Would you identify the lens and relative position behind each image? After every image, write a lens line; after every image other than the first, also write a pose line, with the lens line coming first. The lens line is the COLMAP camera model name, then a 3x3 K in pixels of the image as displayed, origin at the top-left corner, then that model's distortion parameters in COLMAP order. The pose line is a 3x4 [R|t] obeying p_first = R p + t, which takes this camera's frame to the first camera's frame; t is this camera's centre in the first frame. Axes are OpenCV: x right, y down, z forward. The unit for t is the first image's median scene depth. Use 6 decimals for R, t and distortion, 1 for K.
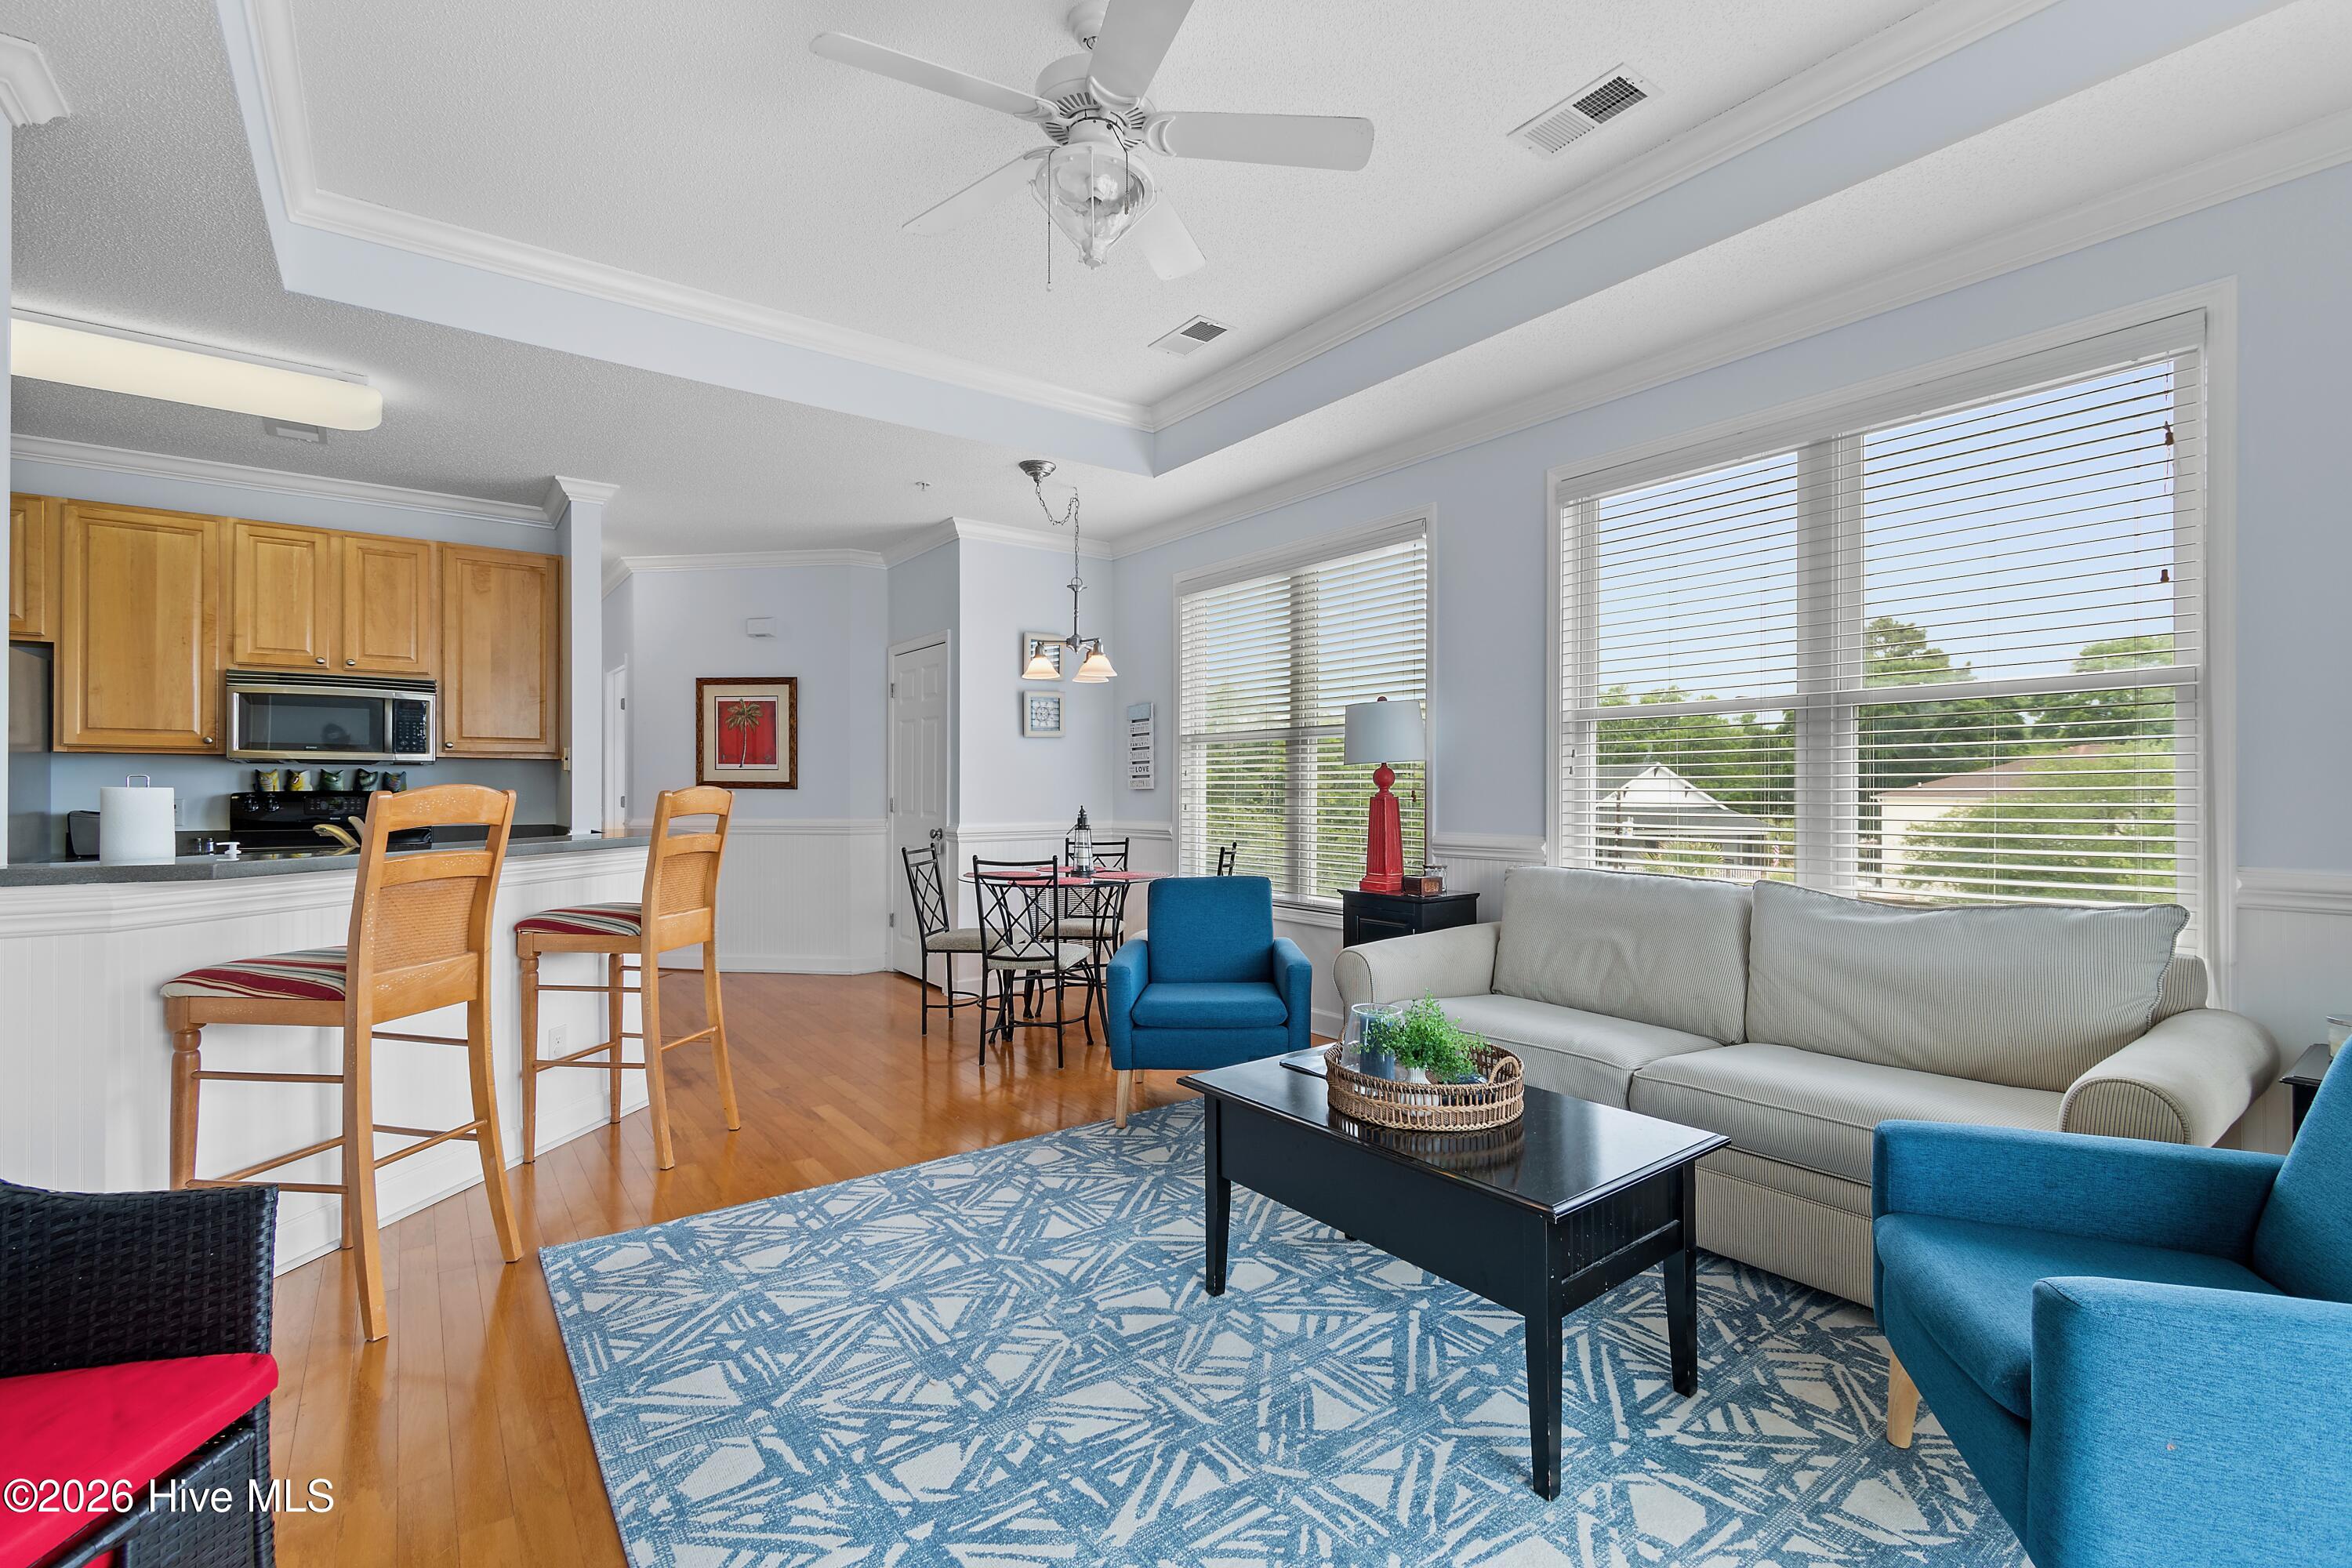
lens RADIAL K [[1036.8, 0, 1190.8], [0, 1036.8, 785.7], [0, 0, 1]] dist [0.001913, -0.000847]
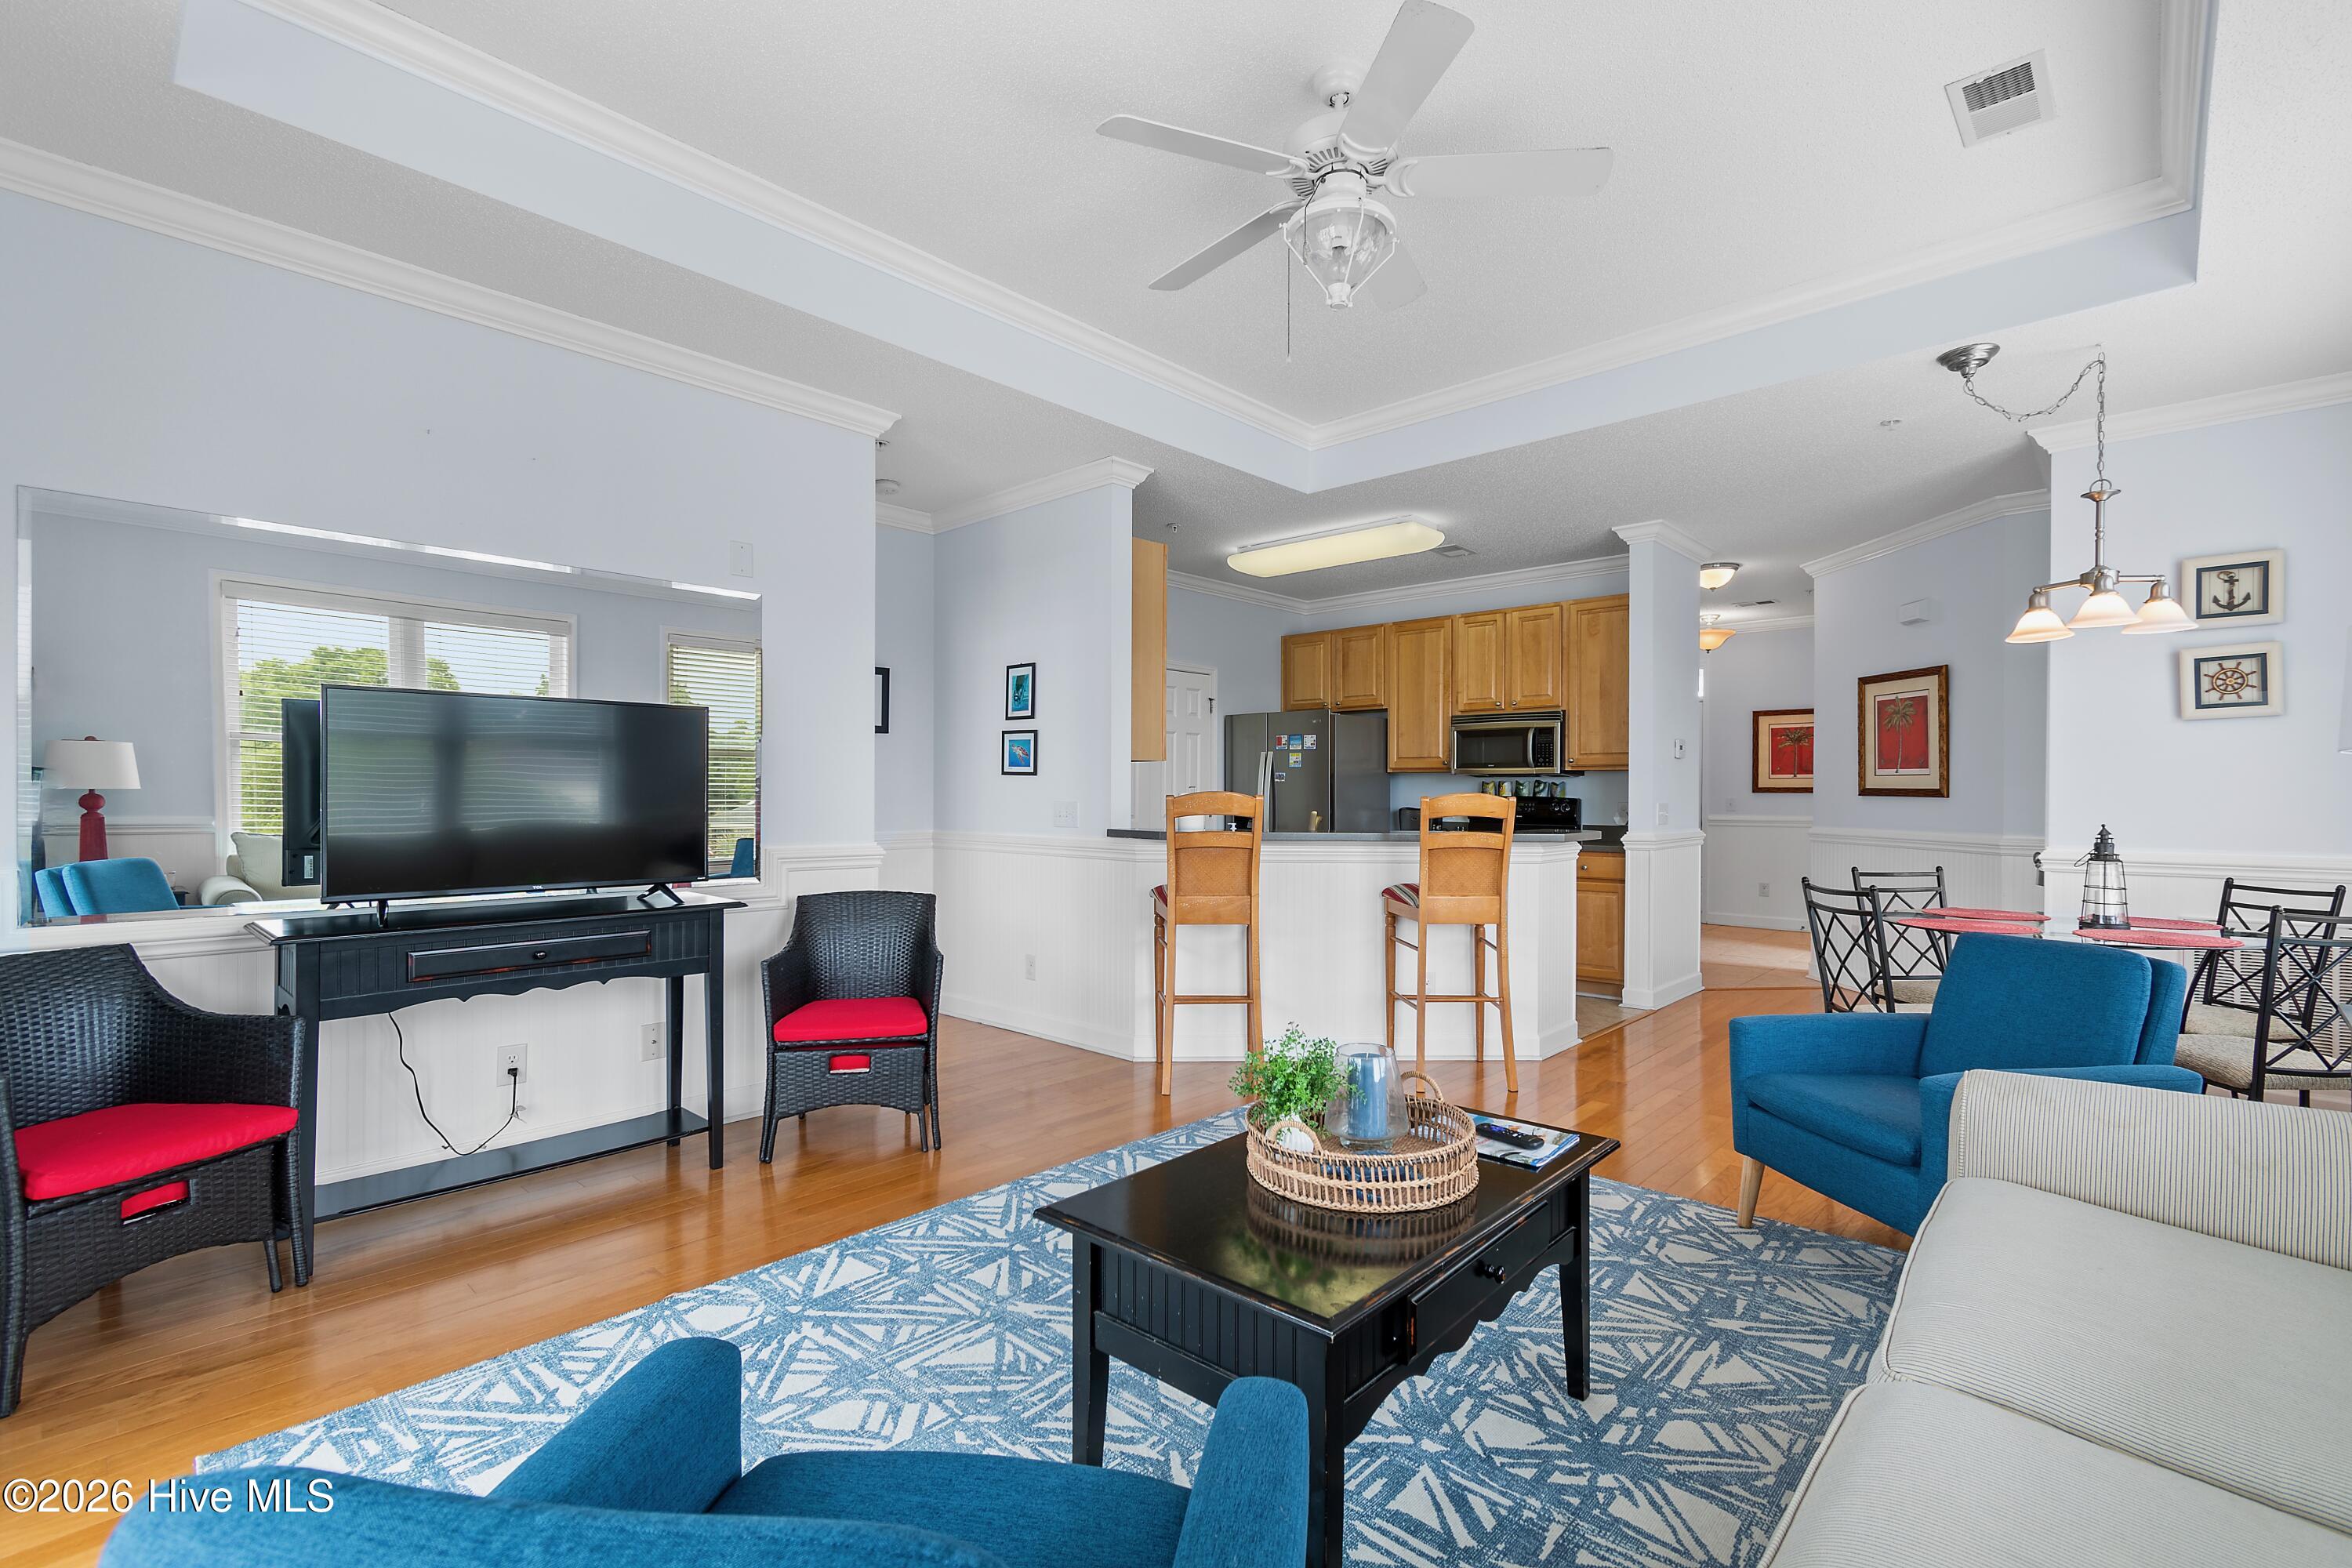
lens RADIAL K [[1042.8, 0, 1183.8], [0, 1042.8, 801.7], [0, 0, 1]] dist [-0.001573, -0.000391]
pose [[0.174543, 0.010133, -0.984597, 0.847508], [-0.001706, 0.999949, 0.009988, -0.001534], [0.984648, -0.000063, 0.174552, 0.587485]]
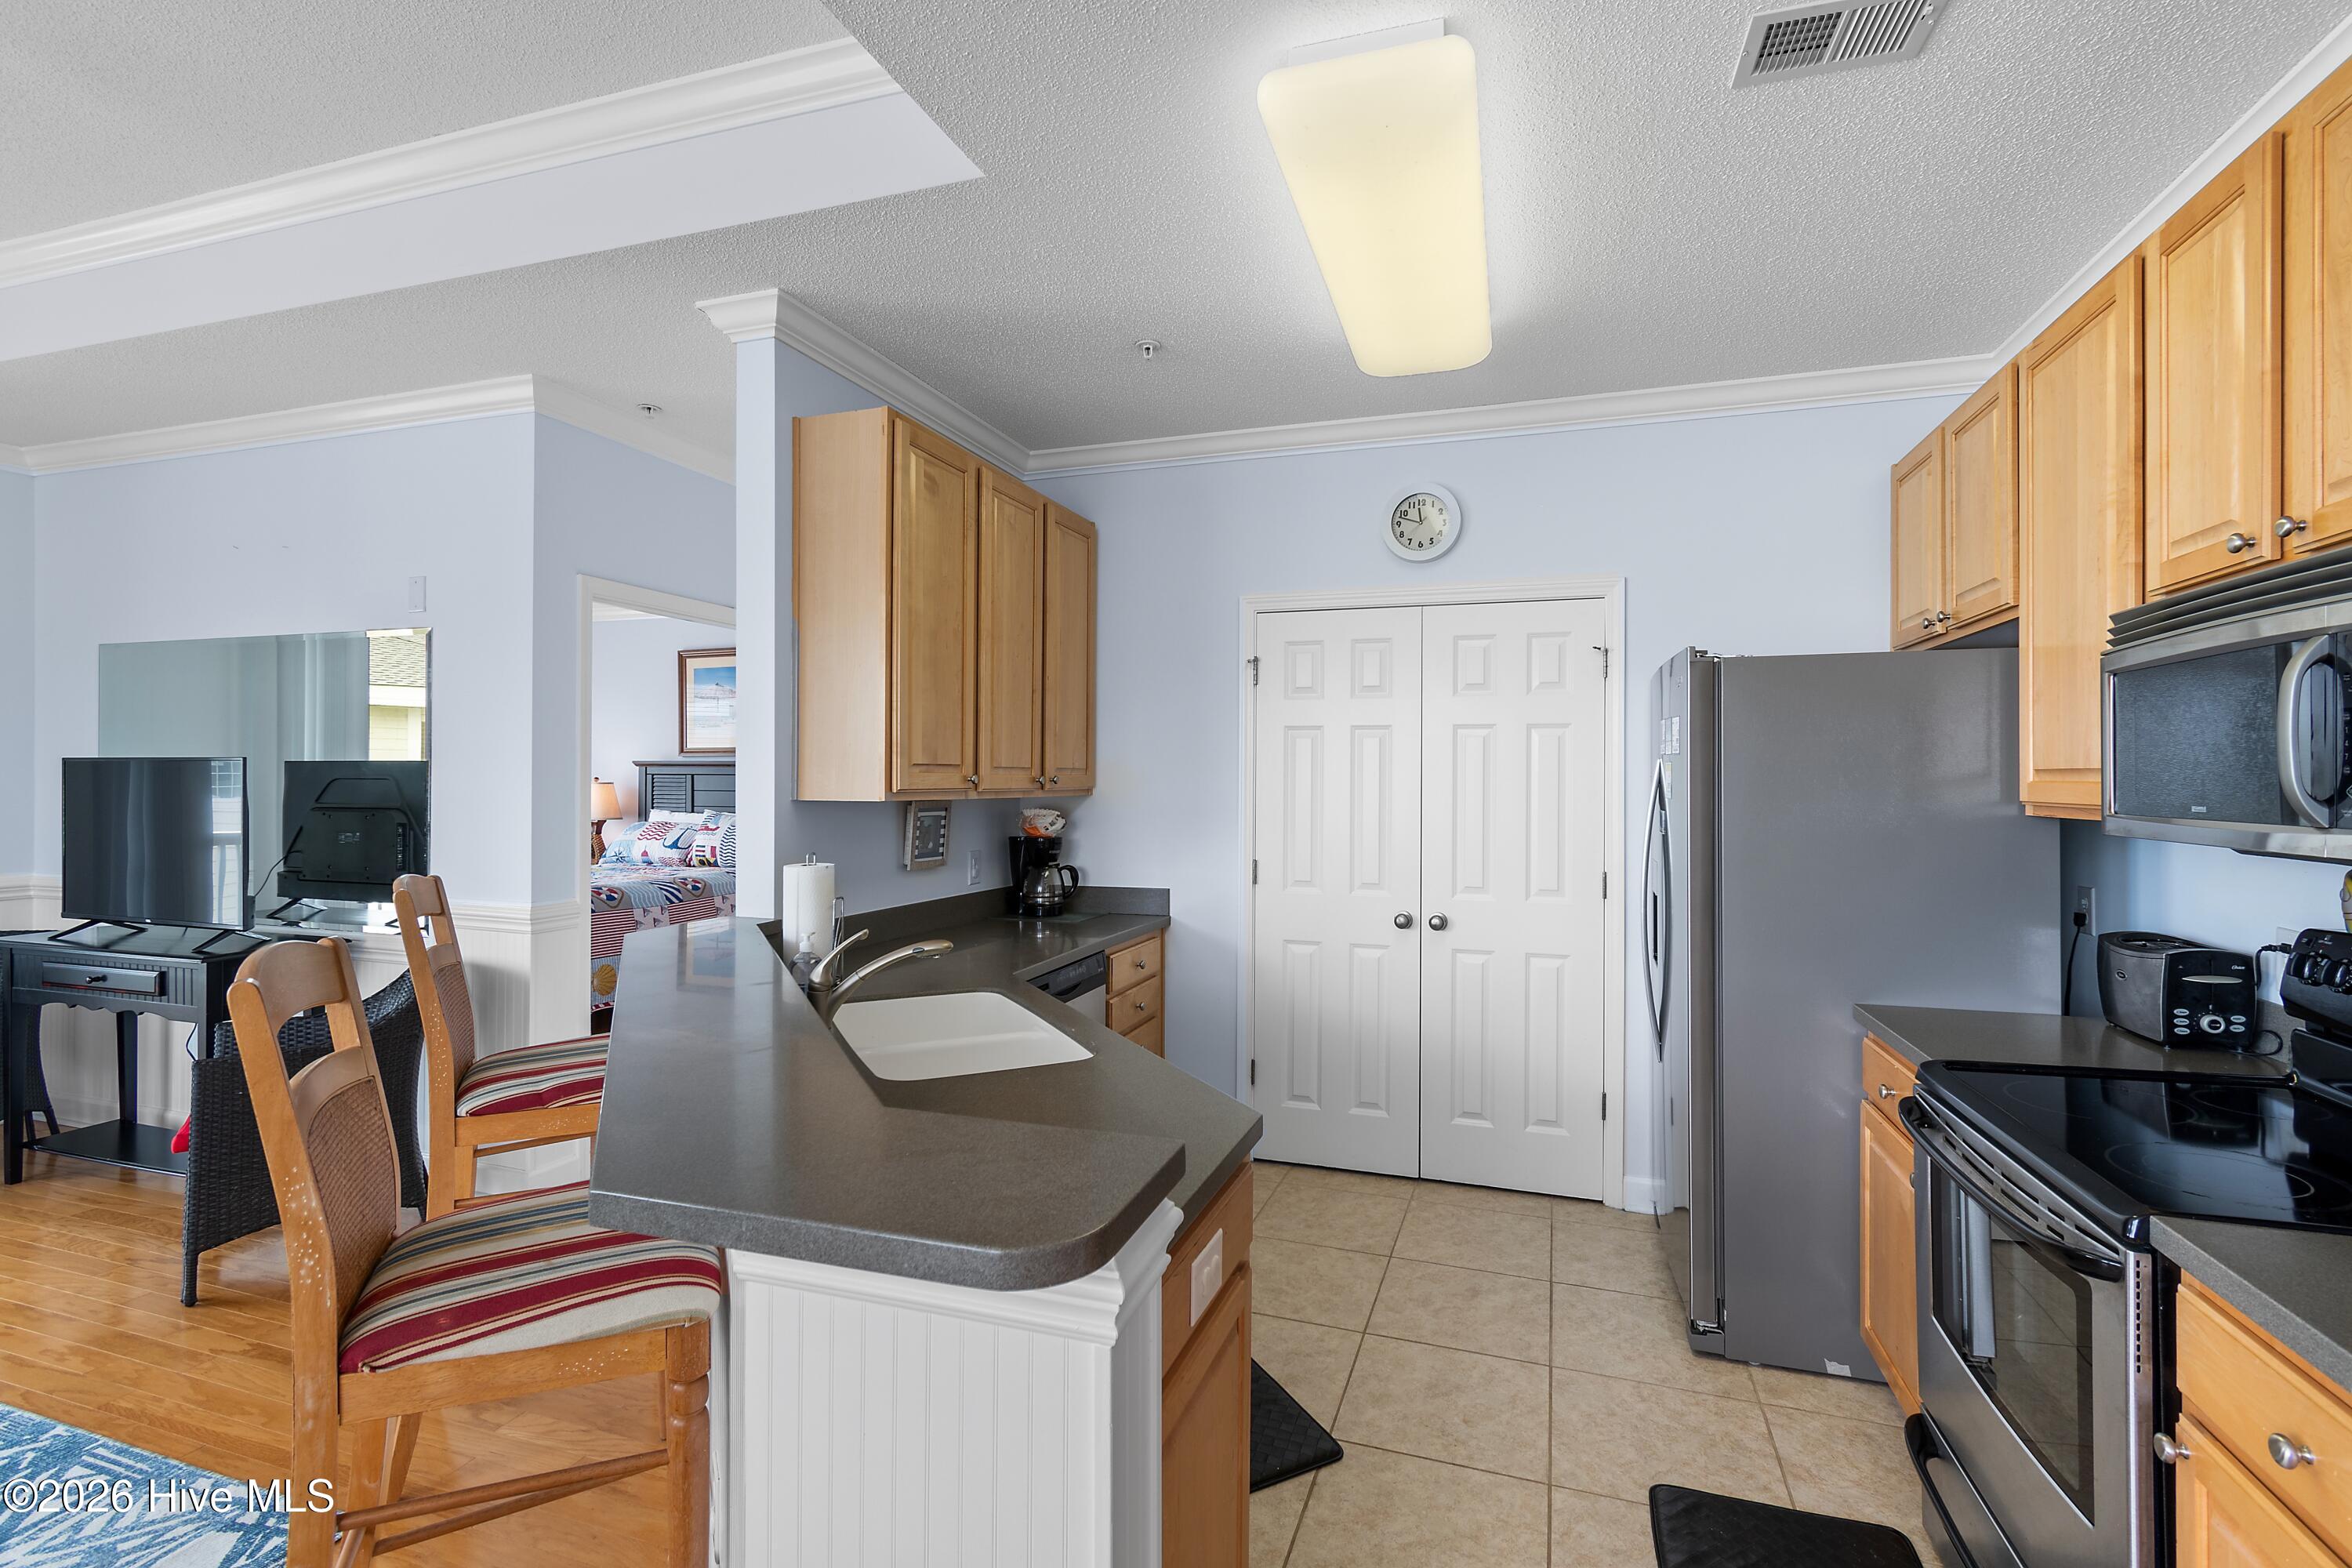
lens RADIAL K [[1058.7, 0, 1194.2], [0, 1058.7, 776.8], [0, 0, 1]] dist [0.003287, -0.000402]
pose [[-0.822159, -0.006134, -0.569225, -0.667115], [-0.004941, 0.999981, -0.003639, -0.077396], [0.569236, -0.000179, -0.822174, 1.915826]]
